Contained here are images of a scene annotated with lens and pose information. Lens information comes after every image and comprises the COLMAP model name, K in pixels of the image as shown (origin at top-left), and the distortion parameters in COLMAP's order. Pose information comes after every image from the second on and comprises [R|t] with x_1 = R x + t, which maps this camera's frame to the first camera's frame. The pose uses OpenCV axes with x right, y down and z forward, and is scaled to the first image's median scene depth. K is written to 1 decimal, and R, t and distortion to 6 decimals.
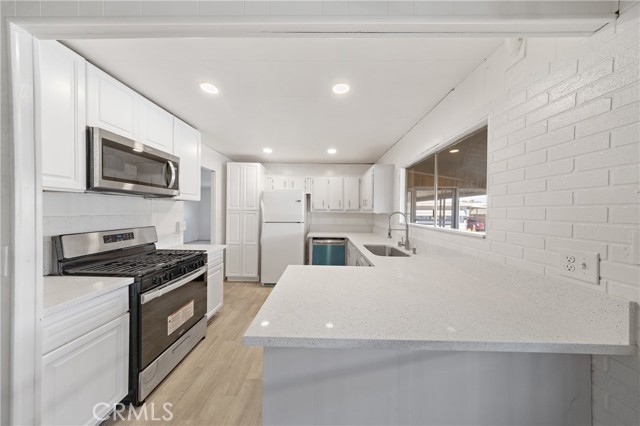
lens RADIAL K [[191.2, 0, 321.7], [0, 191.2, 212.4], [0, 0, 1]] dist [-0.000255, -0.000298]
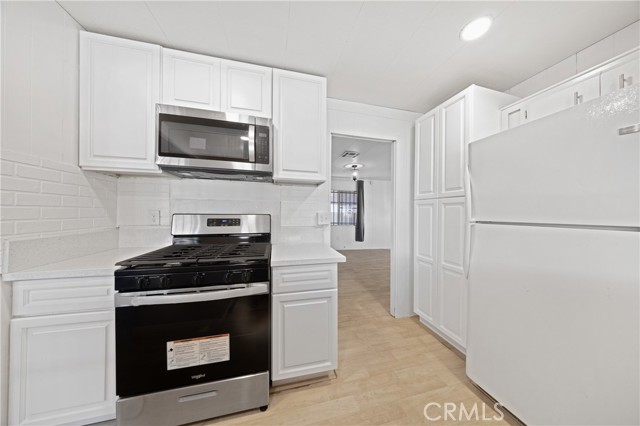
lens RADIAL K [[191.2, 0, 323.3], [0, 191.2, 209.5], [0, 0, 1]] dist [-0.000255, -0.000298]
pose [[0.259970, -0.013611, -0.965521, -0.006396], [-0.017864, 0.999662, -0.018902, 0.074762], [0.965452, 0.022162, 0.259639, 1.202480]]
